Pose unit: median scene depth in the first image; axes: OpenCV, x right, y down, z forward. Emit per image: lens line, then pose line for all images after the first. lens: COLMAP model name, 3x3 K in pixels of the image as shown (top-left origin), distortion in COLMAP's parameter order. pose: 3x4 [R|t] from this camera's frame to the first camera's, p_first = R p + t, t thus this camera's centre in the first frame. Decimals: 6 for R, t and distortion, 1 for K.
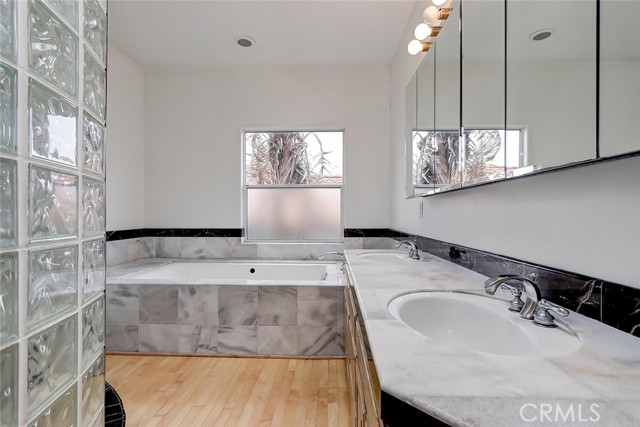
lens RADIAL K [[299.4, 0, 317.1], [0, 299.4, 213.4], [0, 0, 1]] dist [0.012002, -0.001276]
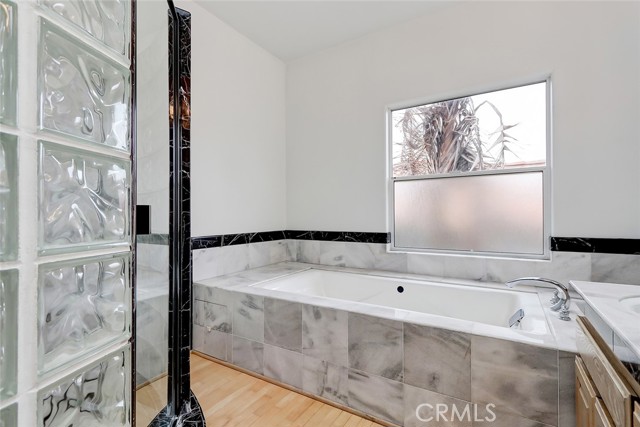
lens RADIAL K [[299.4, 0, 317.1], [0, 299.4, 213.4], [0, 0, 1]] dist [0.012002, -0.001276]
pose [[0.871068, -0.008015, -0.491097, -0.029281], [0.006562, 0.999968, -0.004681, 0.002512], [0.491119, 0.000854, 0.871092, 0.266435]]
